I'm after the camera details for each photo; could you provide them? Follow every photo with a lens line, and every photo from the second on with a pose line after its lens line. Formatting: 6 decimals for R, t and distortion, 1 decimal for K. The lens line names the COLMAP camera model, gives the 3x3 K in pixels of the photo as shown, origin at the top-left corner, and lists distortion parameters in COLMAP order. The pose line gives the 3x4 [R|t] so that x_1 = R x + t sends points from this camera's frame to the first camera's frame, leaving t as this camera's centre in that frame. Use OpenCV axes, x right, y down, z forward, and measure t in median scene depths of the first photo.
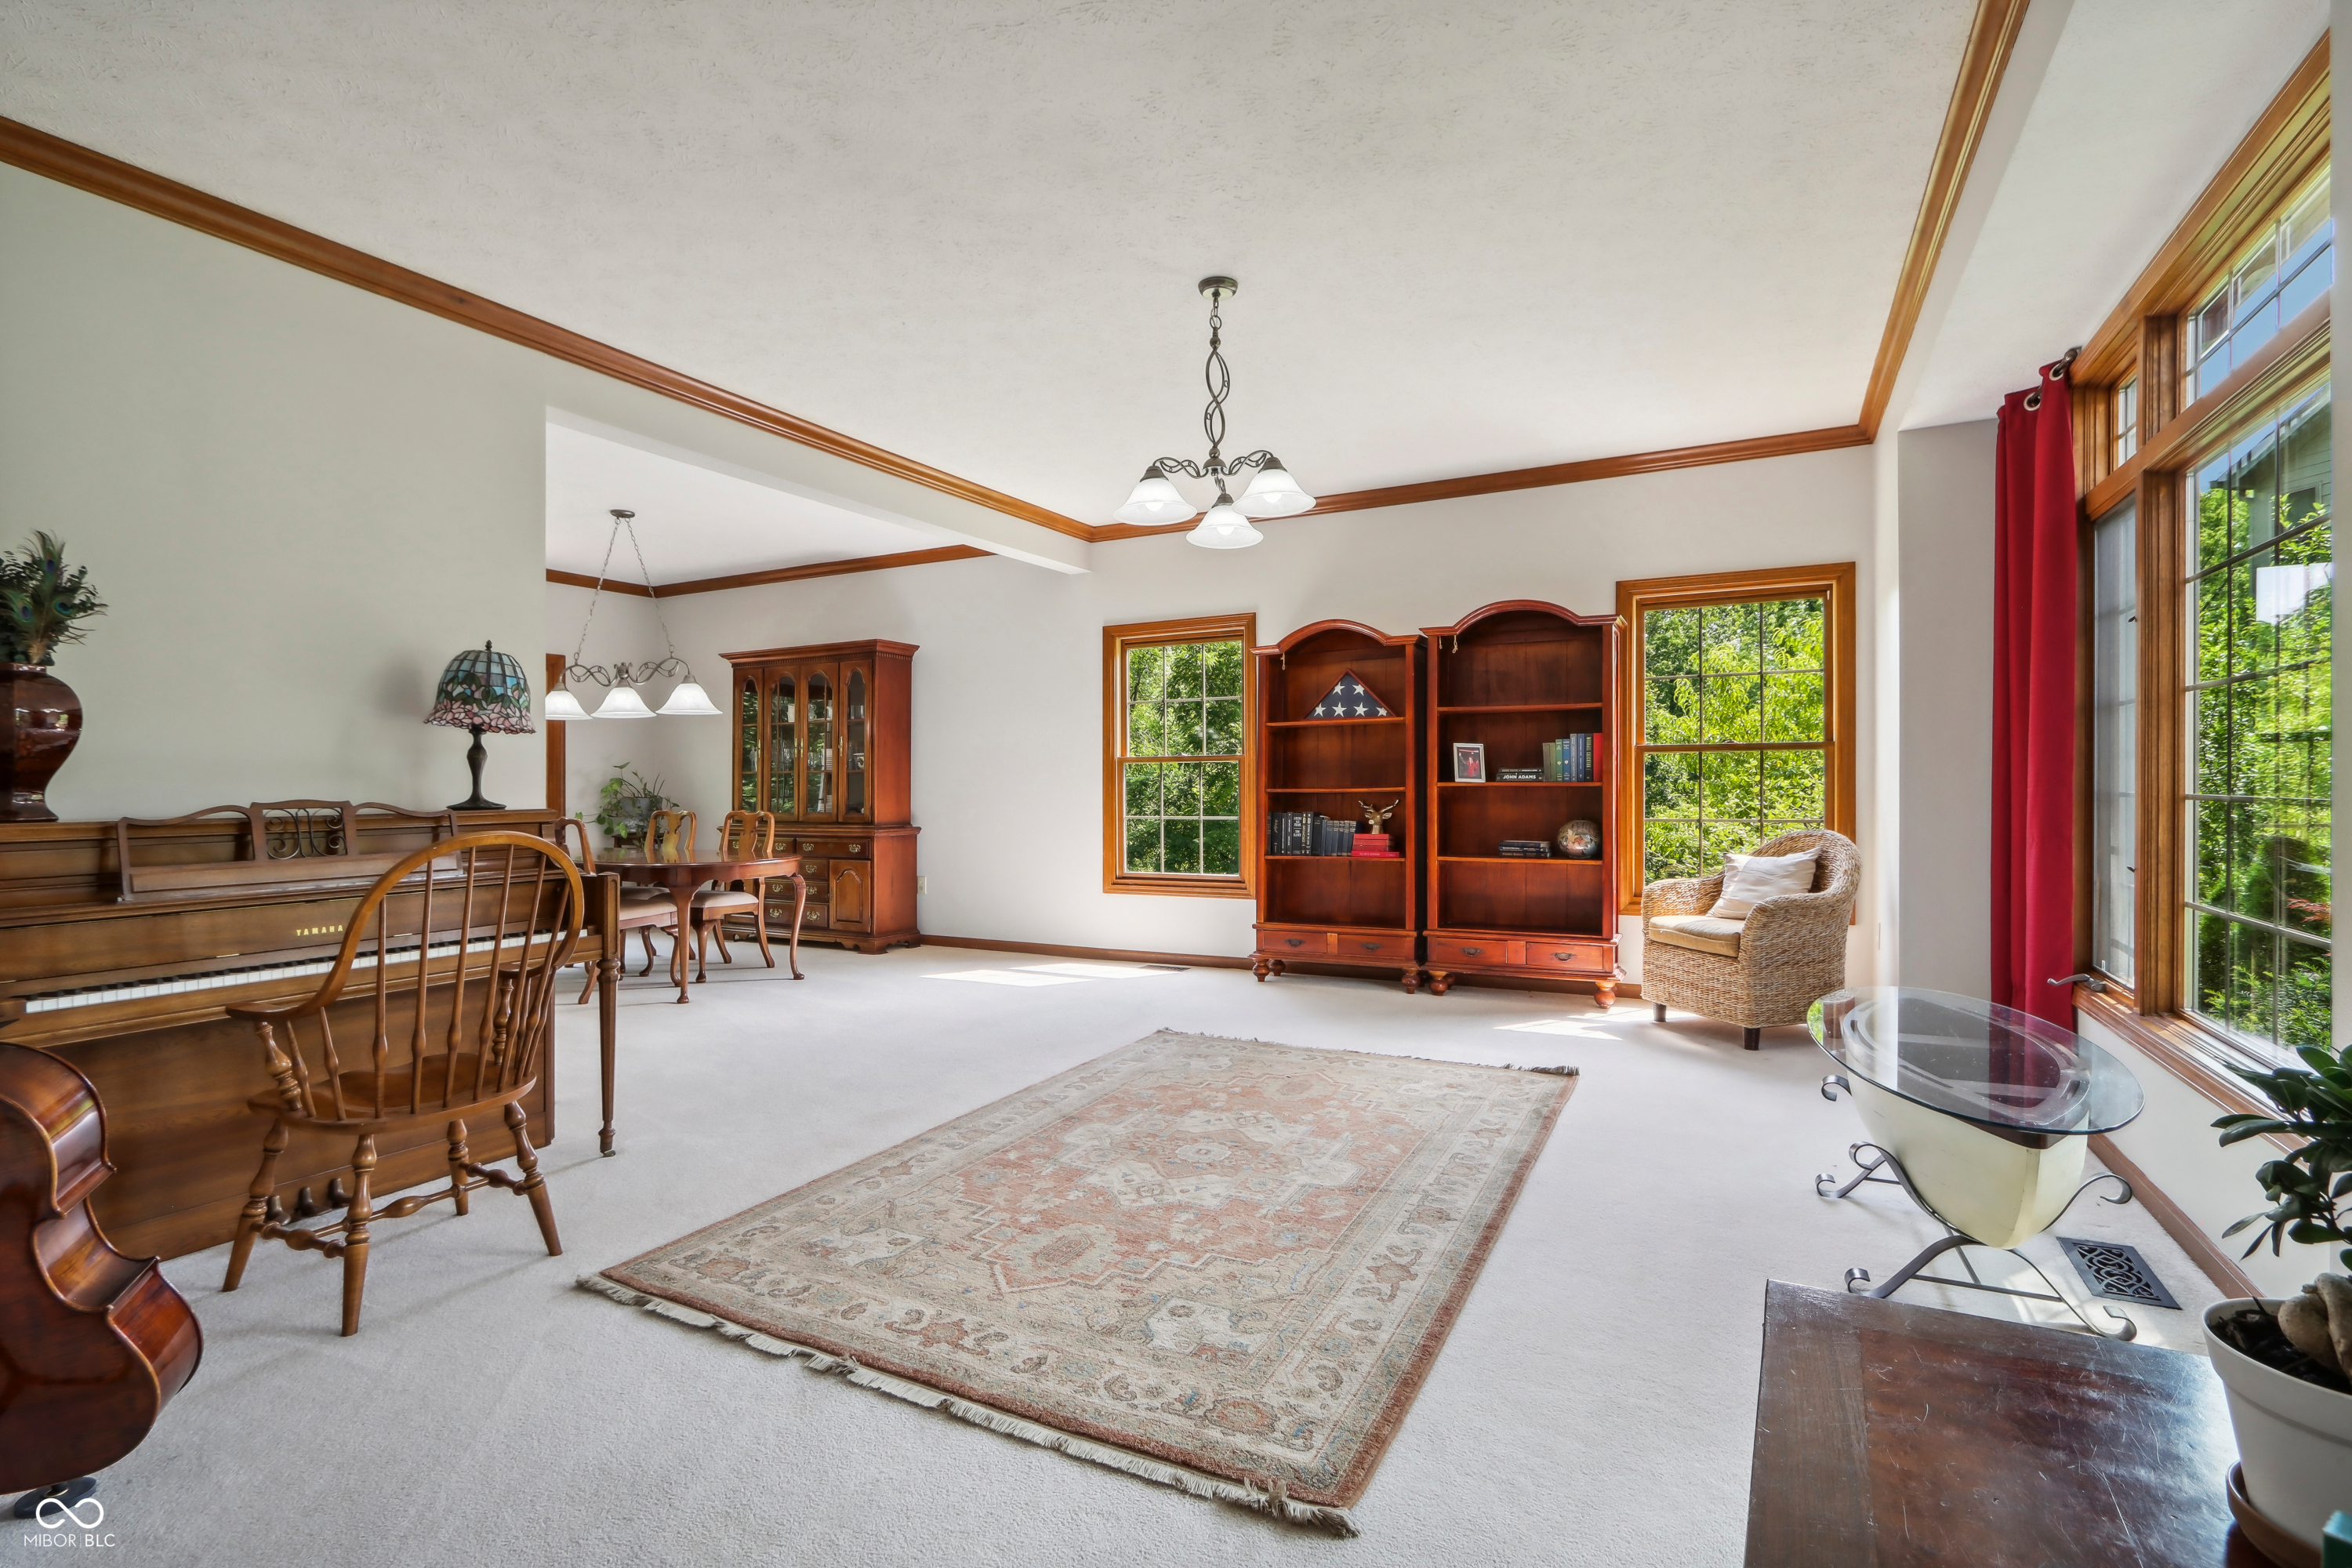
lens RADIAL K [[1115.8, 0, 1153.3], [0, 1115.8, 782.7], [0, 0, 1]] dist [-0.018664, 0.002503]
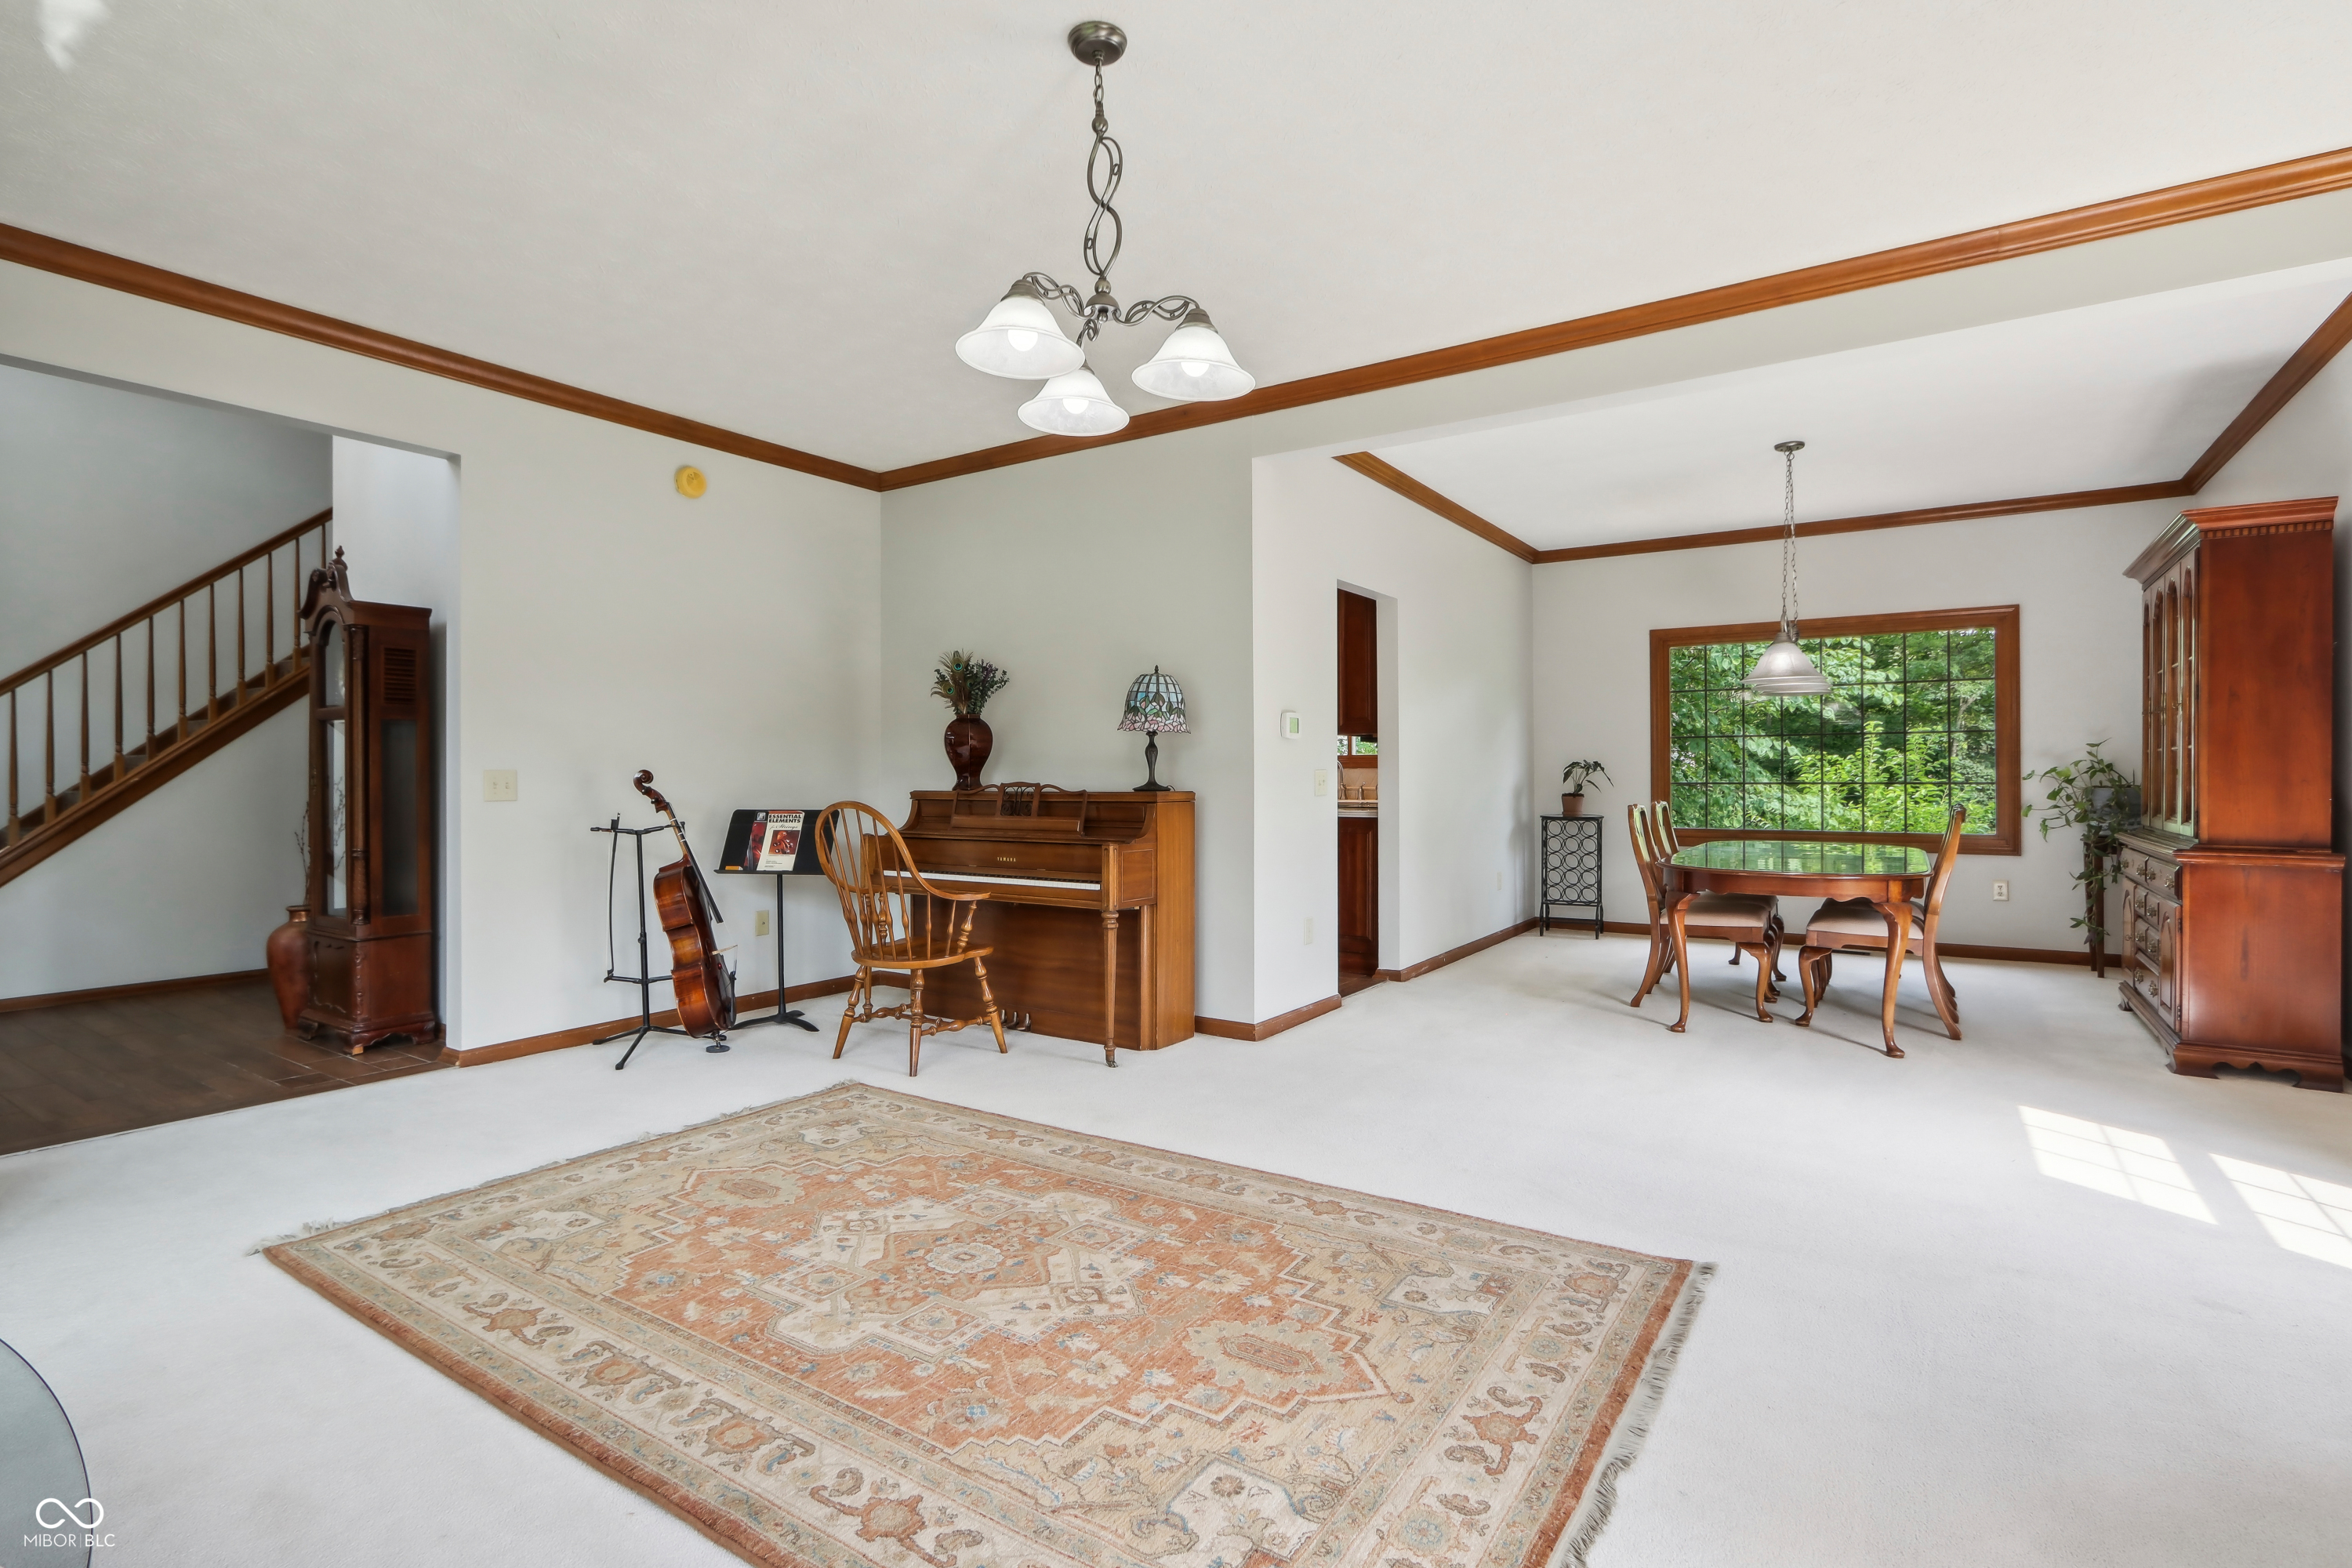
lens RADIAL K [[1115.8, 0, 1154.0], [0, 1115.8, 765.3], [0, 0, 1]] dist [-0.018664, 0.002503]
pose [[-0.108777, -0.003915, -0.994058, 0.714966], [0.004409, 0.999981, -0.004420, -0.001703], [0.994056, -0.004863, -0.108758, 1.099313]]
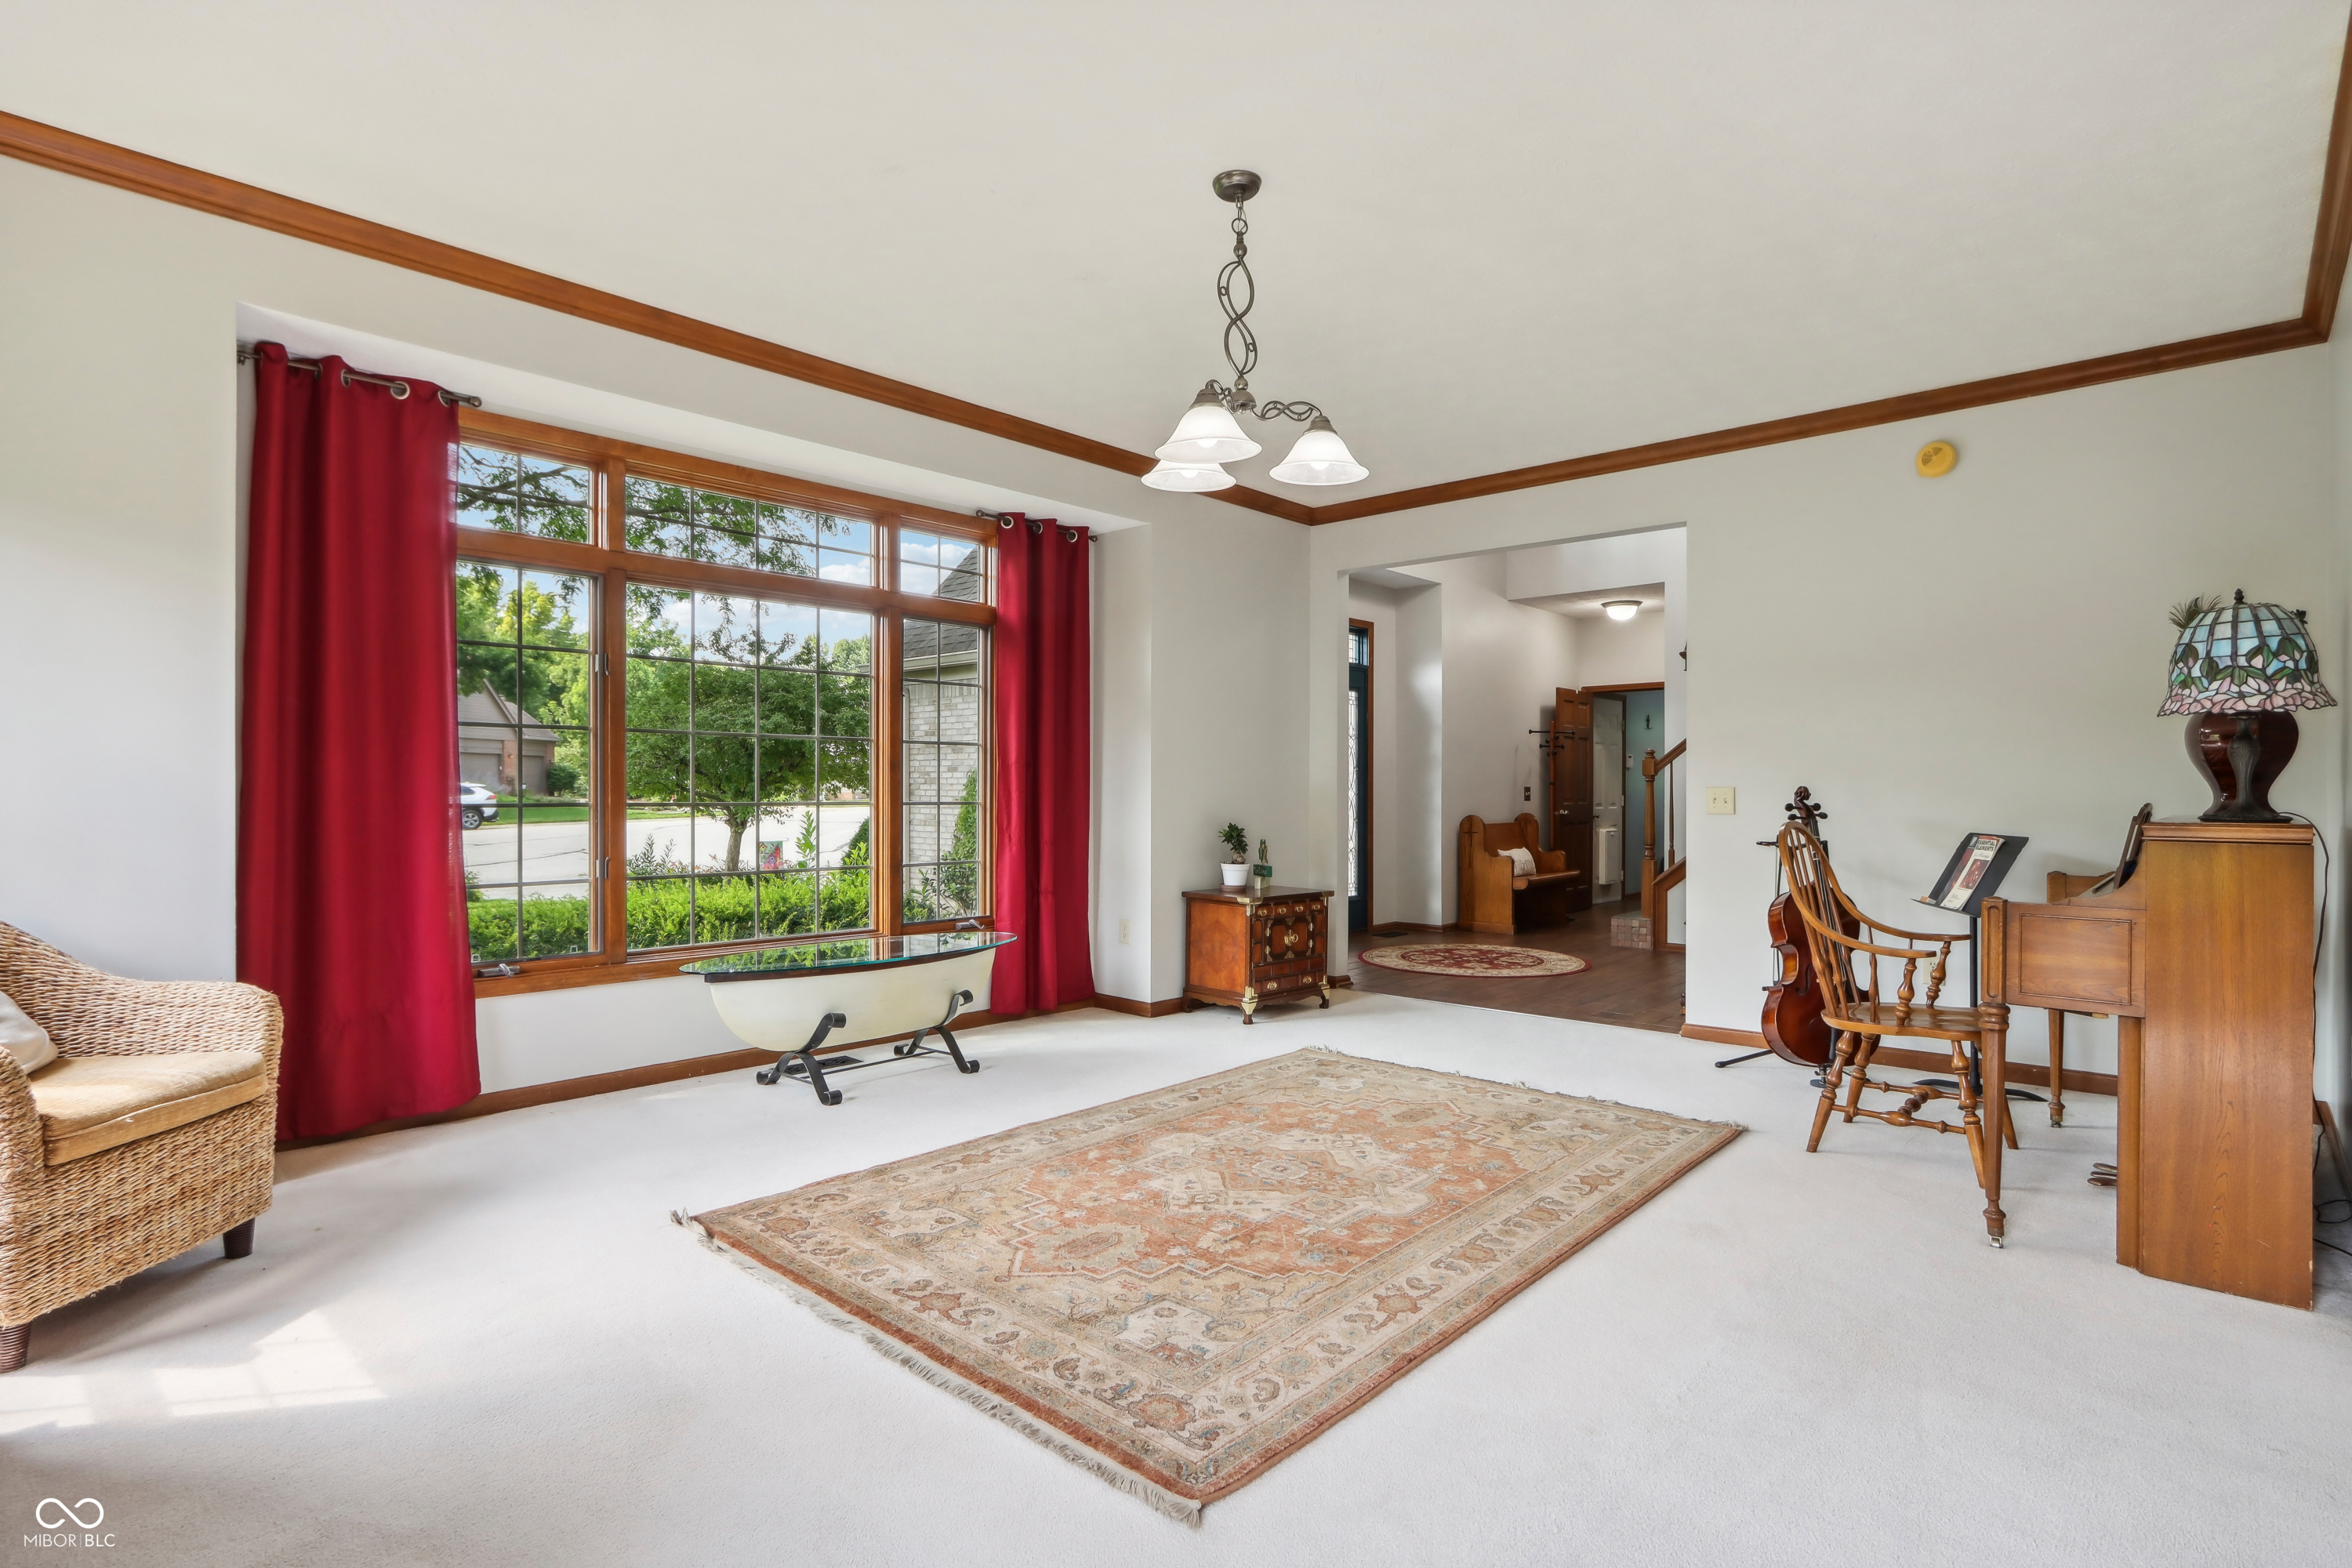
lens RADIAL K [[1162.2, 0, 1168.4], [0, 1162.2, 793.6], [0, 0, 1]] dist [-0.014187, 0.000170]
pose [[-0.969849, 0.005291, 0.243650, -0.100421], [0.004656, 0.999984, -0.003182, 0.003543], [-0.243663, -0.001952, -0.969858, 1.825479]]
